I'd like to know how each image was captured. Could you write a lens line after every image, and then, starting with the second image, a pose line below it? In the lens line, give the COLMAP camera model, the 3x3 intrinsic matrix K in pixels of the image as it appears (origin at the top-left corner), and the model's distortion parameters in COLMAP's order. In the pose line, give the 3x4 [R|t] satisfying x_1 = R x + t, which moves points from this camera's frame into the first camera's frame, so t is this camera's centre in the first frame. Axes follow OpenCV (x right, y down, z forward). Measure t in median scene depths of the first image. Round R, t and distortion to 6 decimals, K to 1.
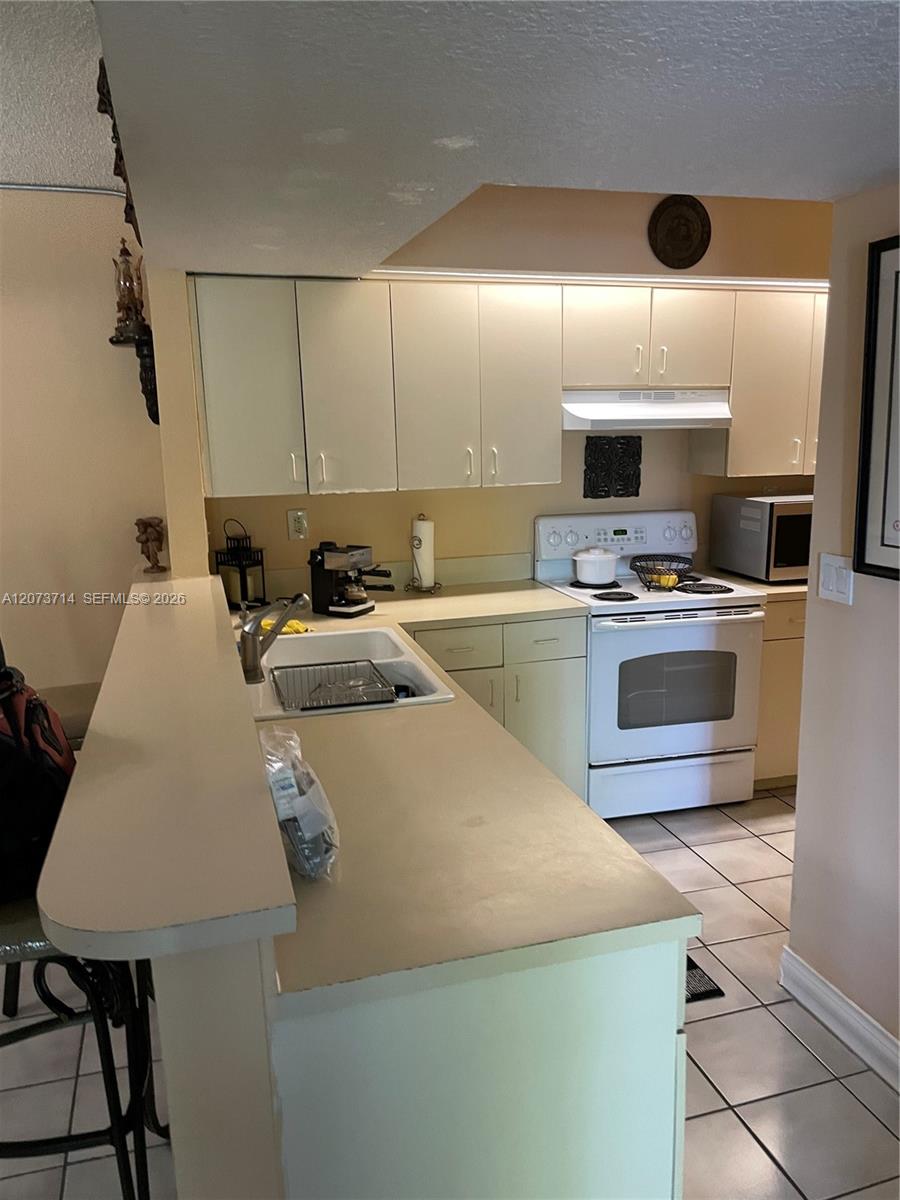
lens RADIAL K [[924.7, 0, 451.5], [0, 924.7, 582.0], [0, 0, 1]] dist [0.084271, -0.000800]
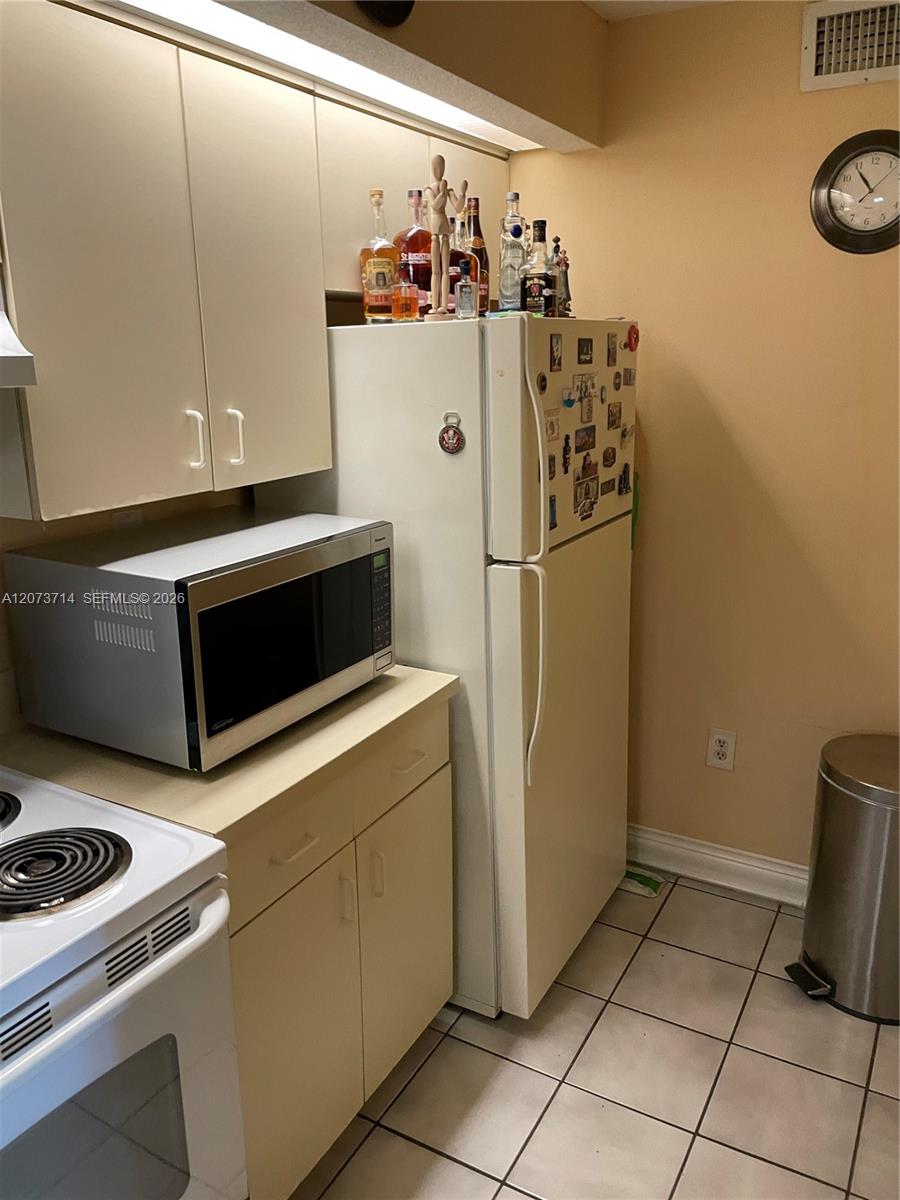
lens RADIAL K [[924.7, 0, 451.5], [0, 924.7, 582.0], [0, 0, 1]] dist [0.084271, -0.000800]
pose [[0.712725, -0.168747, 0.680844, 0.160011], [0.122931, 0.985658, 0.115609, -0.115297], [-0.690588, 0.001299, 0.723247, 0.642750]]
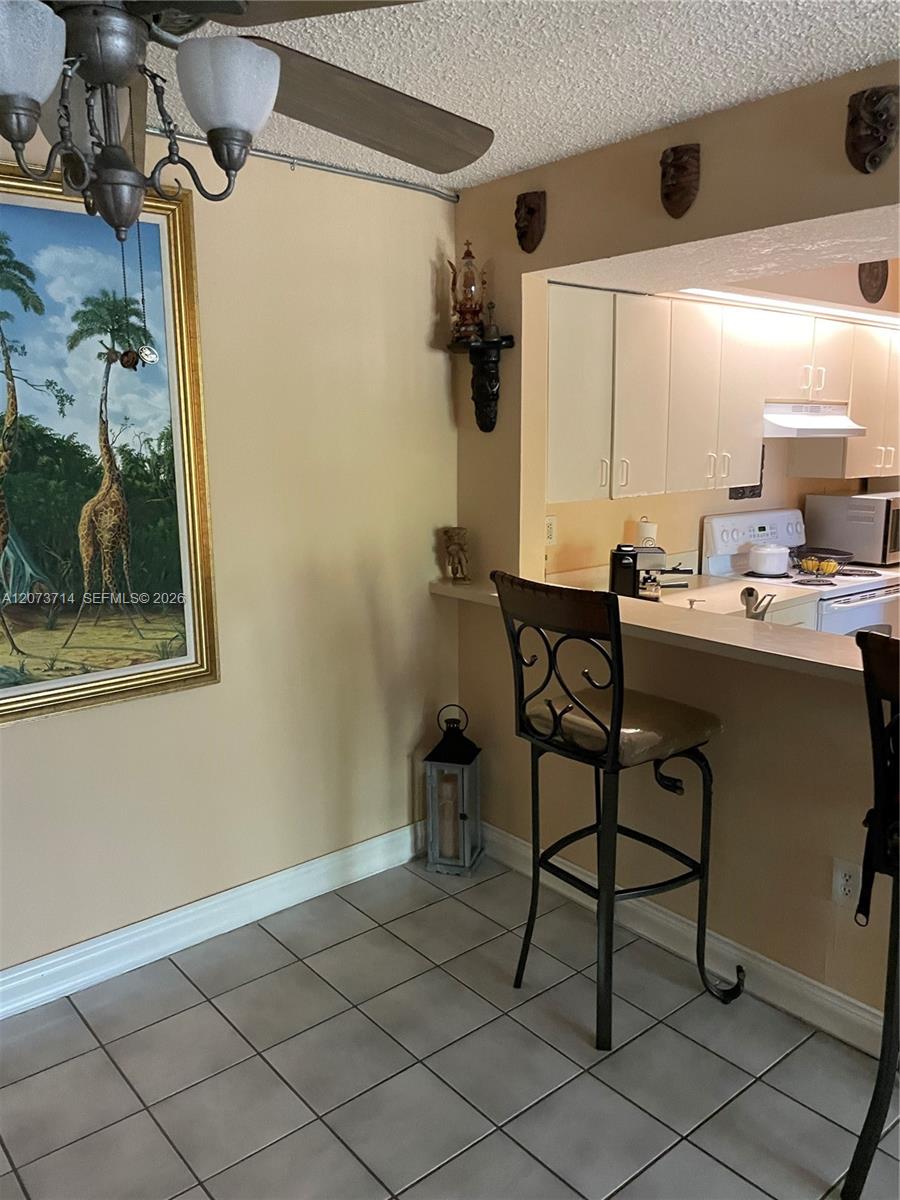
lens RADIAL K [[924.7, 0, 451.5], [0, 924.7, 582.0], [0, 0, 1]] dist [0.084271, -0.000800]
pose [[0.912698, -0.055839, 0.404801, -0.669509], [0.060817, 0.998149, 0.000563, -0.013126], [-0.404083, 0.024105, 0.914405, 0.118761]]
